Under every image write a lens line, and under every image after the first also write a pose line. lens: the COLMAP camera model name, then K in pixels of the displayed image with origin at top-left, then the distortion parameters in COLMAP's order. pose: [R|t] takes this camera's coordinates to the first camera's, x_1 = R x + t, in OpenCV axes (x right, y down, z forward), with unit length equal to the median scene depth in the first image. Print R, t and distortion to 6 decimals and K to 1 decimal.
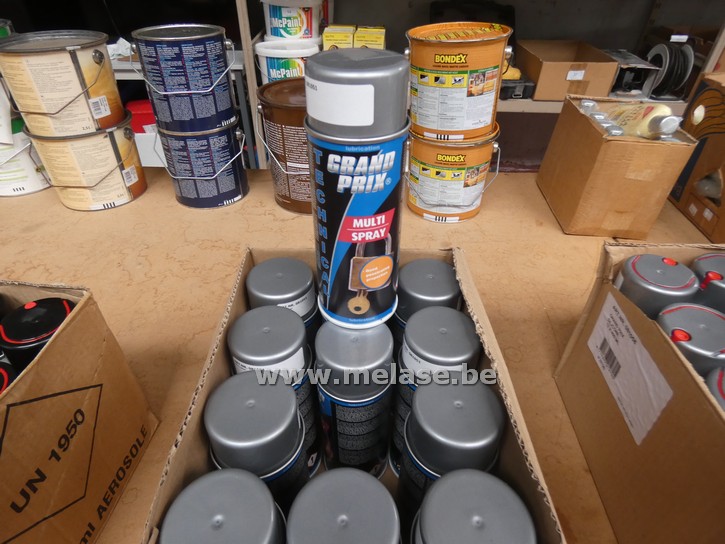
lens RADIAL K [[431.4, 0, 362.5], [0, 431.4, 272.0], [0, 0, 1]] dist [-0.005414, -0.002057]
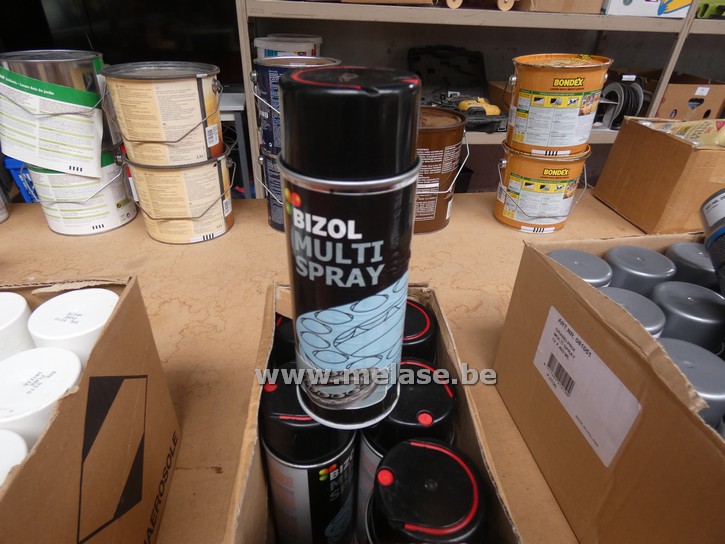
lens RADIAL K [[430.4, 0, 362.5], [0, 430.4, 272.0], [0, 0, 1]] dist [-0.003762, 0.000383]
pose [[0.986897, -0.071112, 0.144836, -0.431699], [0.084189, 0.992710, -0.086250, 0.037261], [-0.137647, 0.097313, 0.985689, 0.018048]]
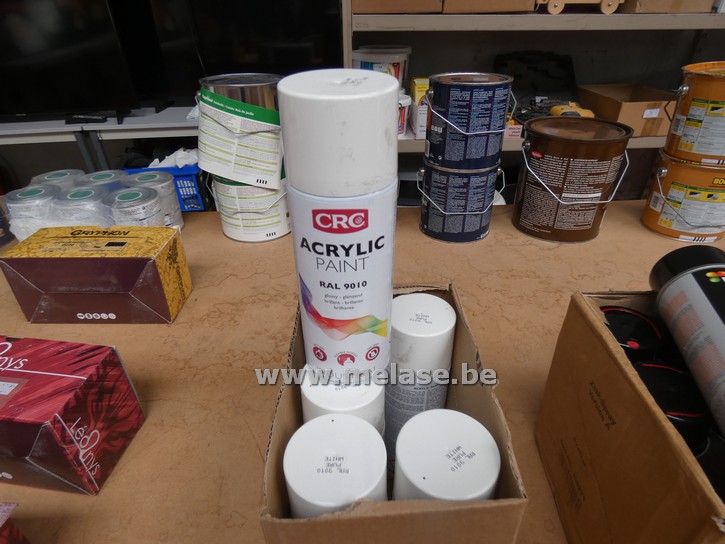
lens RADIAL K [[430.4, 0, 362.5], [0, 430.4, 272.0], [0, 0, 1]] dist [-0.003762, 0.000383]
pose [[0.997356, -0.056559, 0.045627, -0.727502], [0.061041, 0.992732, -0.103716, 0.015770], [-0.039429, 0.106227, 0.993560, -0.005570]]
